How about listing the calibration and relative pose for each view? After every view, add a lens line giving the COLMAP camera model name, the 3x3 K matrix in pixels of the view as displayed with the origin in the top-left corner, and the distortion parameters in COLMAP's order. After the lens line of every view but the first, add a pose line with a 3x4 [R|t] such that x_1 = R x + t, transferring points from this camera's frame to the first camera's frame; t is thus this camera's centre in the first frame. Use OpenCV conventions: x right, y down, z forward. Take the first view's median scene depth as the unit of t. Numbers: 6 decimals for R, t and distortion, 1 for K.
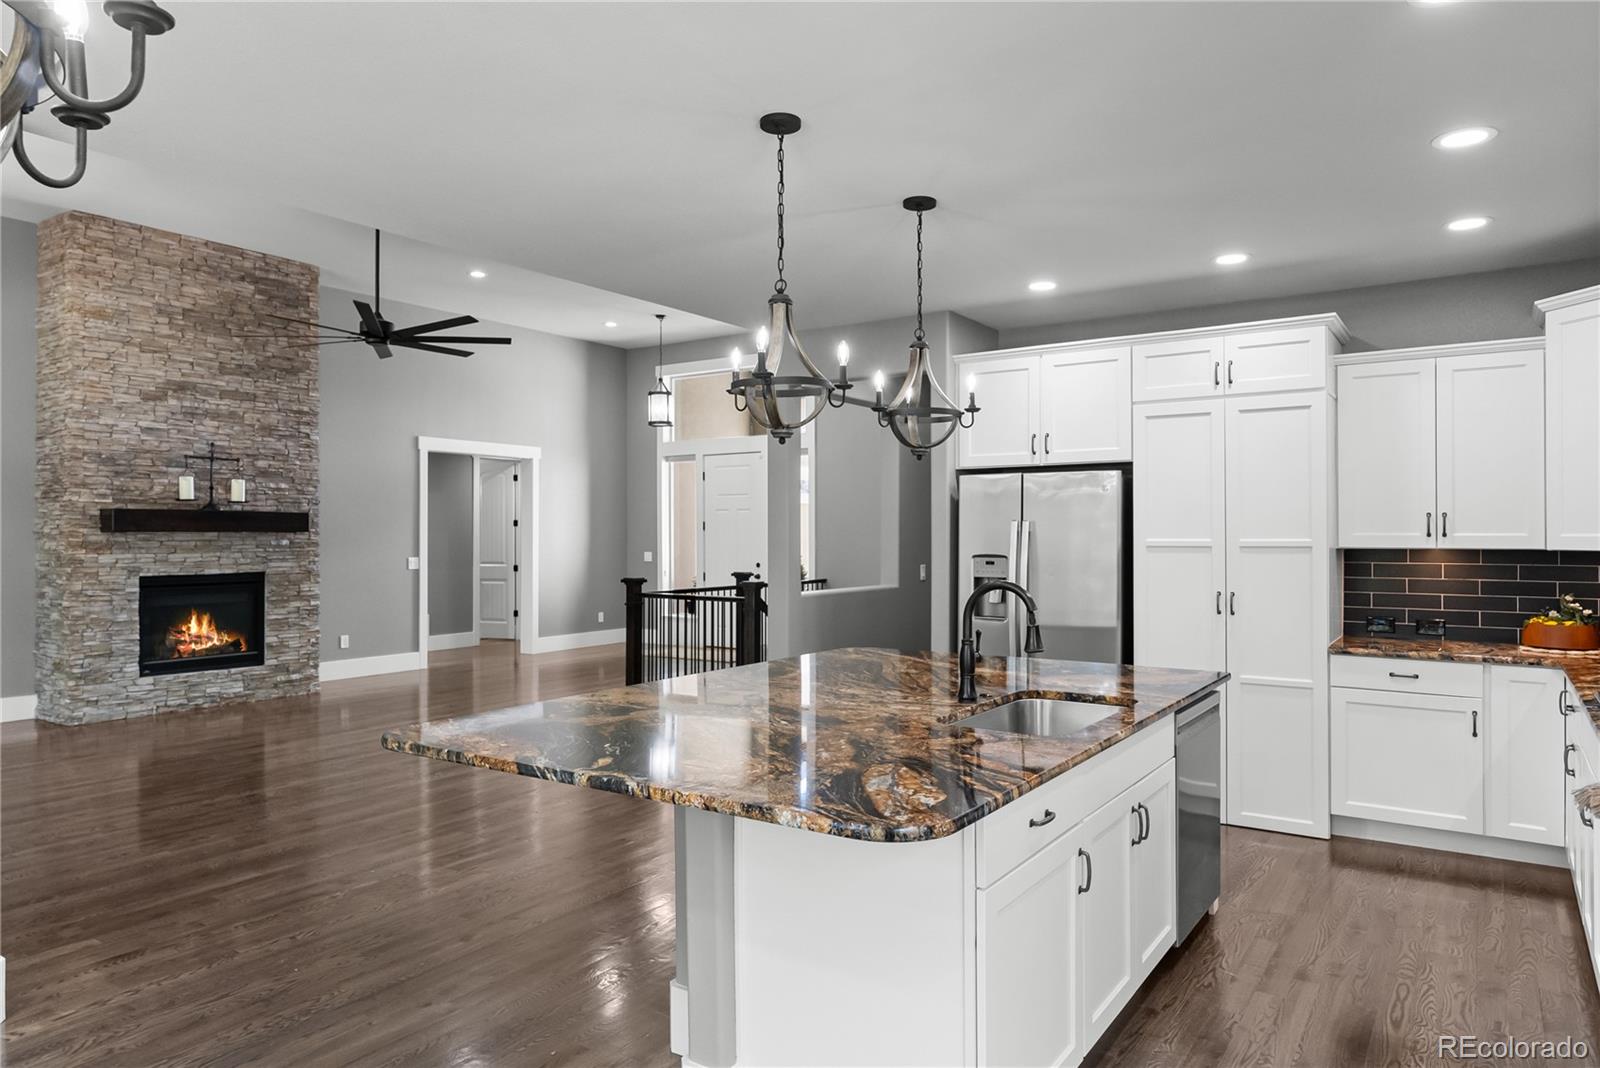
lens RADIAL K [[998.7, 0, 808.2], [0, 998.7, 532.4], [0, 0, 1]] dist [0.000748, -0.003261]
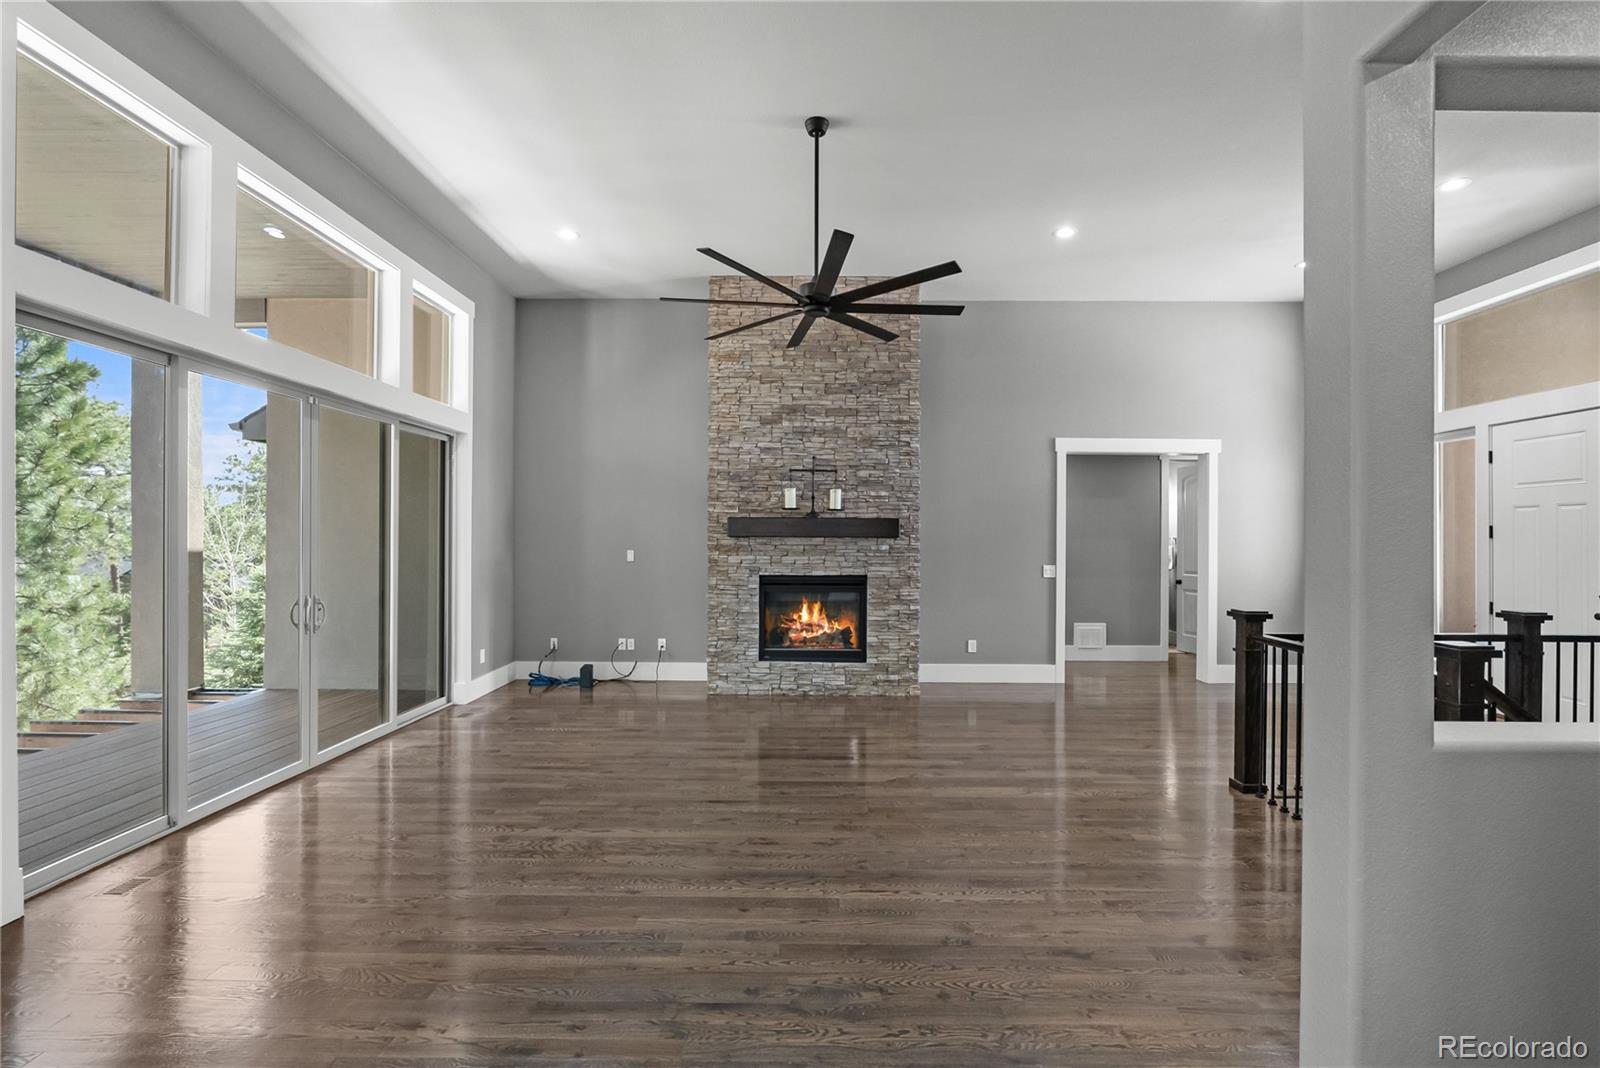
lens RADIAL K [[708.3, 0, 799.3], [0, 708.3, 536.3], [0, 0, 1]] dist [-0.003985, 0.000964]
pose [[0.552548, -0.000605, -0.833481, 0.035909], [-0.005392, 0.999976, -0.004301, 0.001370], [0.833464, 0.006871, 0.552532, 0.415149]]
